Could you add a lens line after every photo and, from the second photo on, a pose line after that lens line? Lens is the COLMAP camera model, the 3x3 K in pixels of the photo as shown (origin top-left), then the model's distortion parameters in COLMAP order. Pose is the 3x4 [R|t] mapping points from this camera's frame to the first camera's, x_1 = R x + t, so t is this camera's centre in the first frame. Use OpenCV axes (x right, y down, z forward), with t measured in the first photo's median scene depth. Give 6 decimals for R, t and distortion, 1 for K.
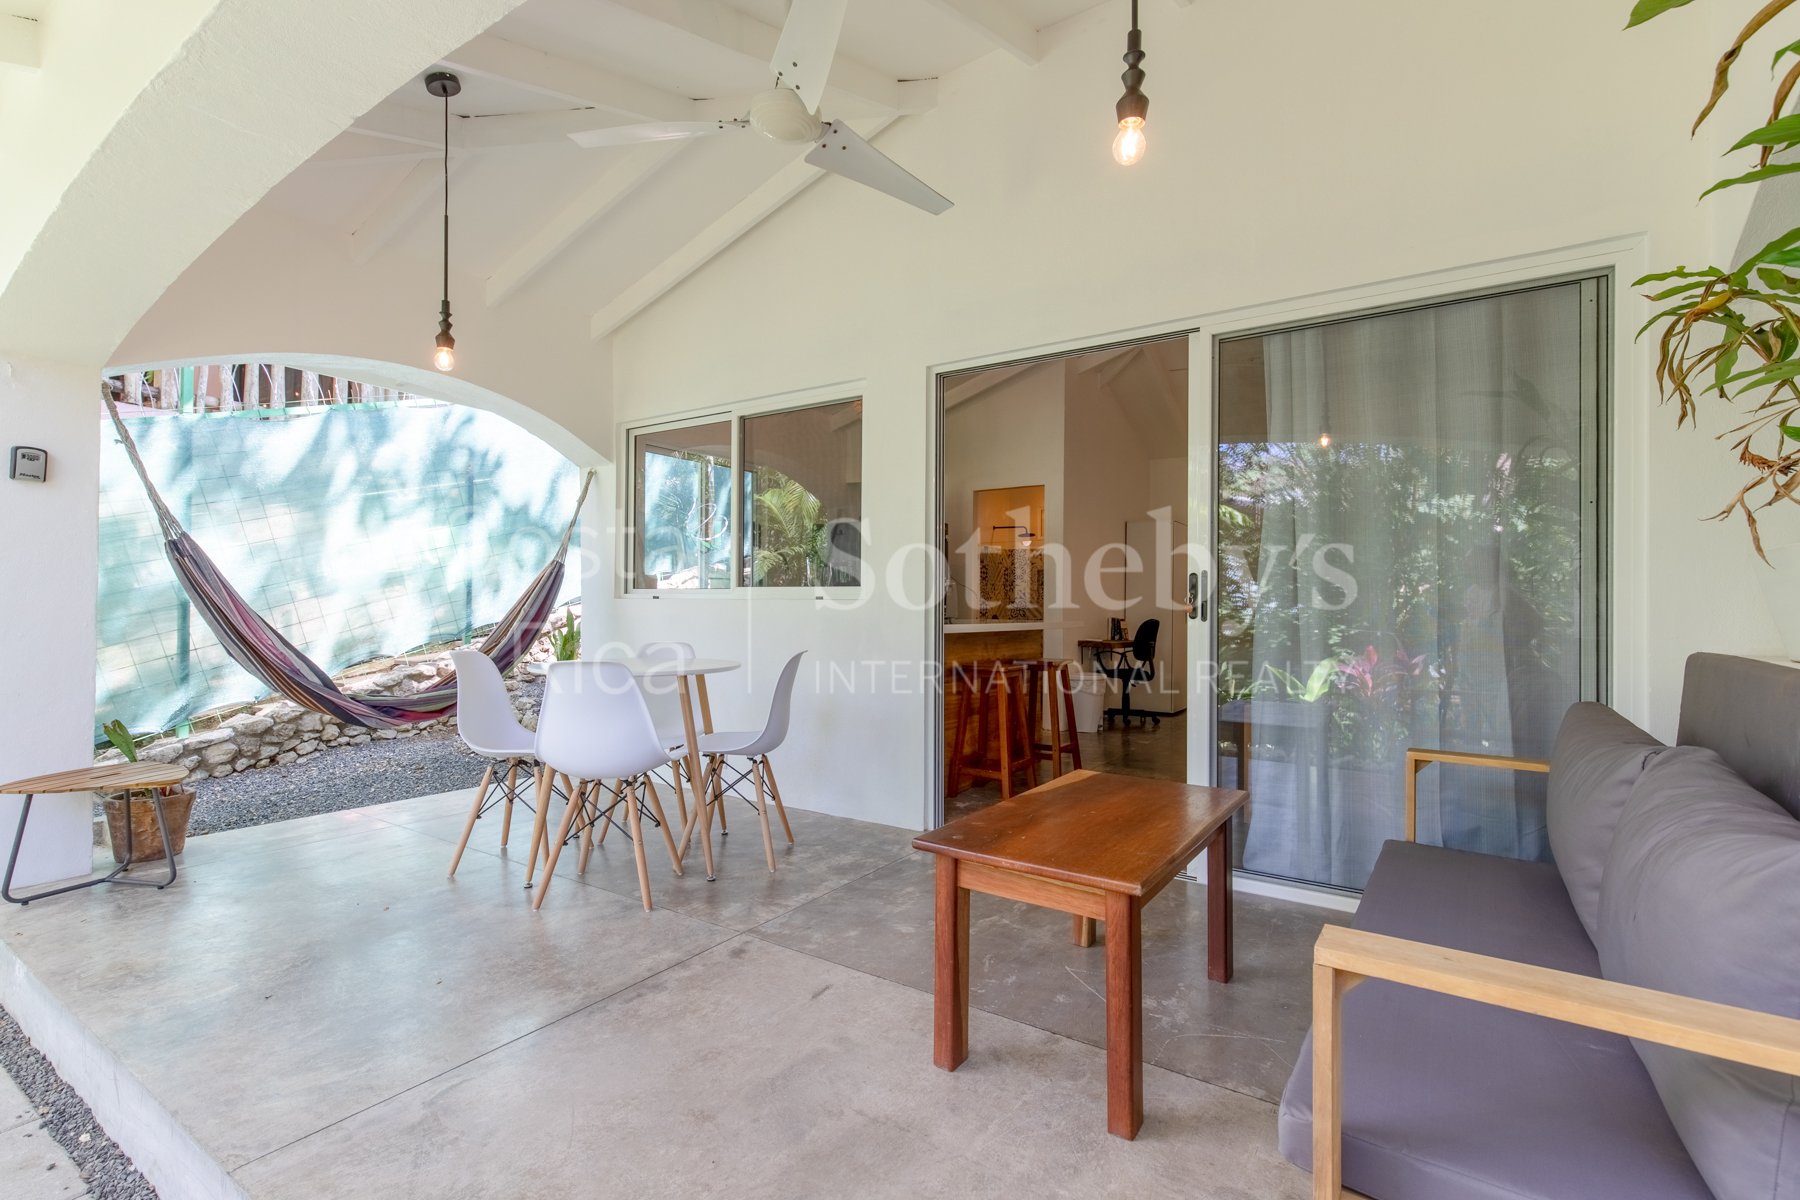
lens RADIAL K [[800.9, 0, 895.2], [0, 800.9, 601.4], [0, 0, 1]] dist [0.004101, 0.000220]
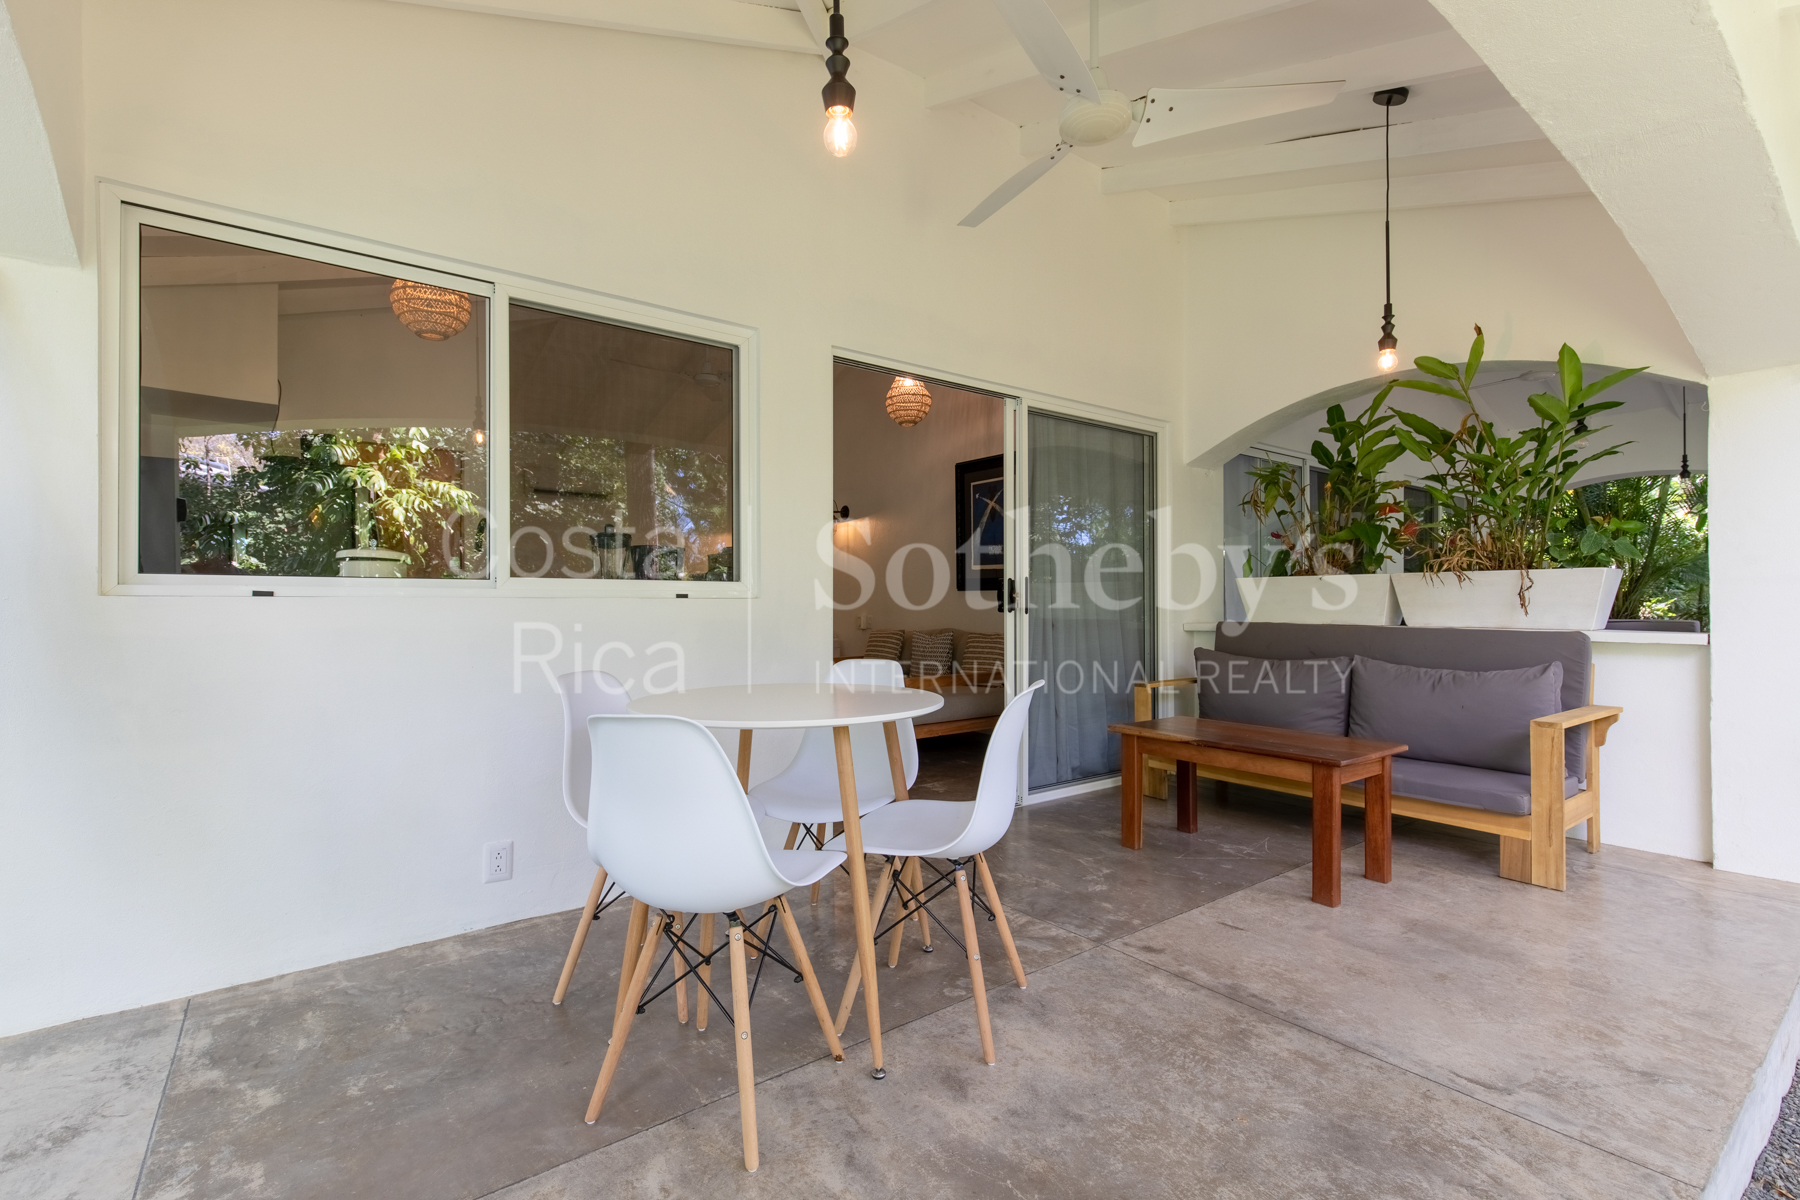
lens RADIAL K [[800.9, 0, 895.2], [0, 800.9, 601.4], [0, 0, 1]] dist [0.004101, 0.000220]
pose [[0.334272, -0.006946, 0.942451, -1.341721], [-0.002740, 0.999961, 0.008341, -0.010655], [-0.942472, -0.005371, 0.334241, 1.033571]]
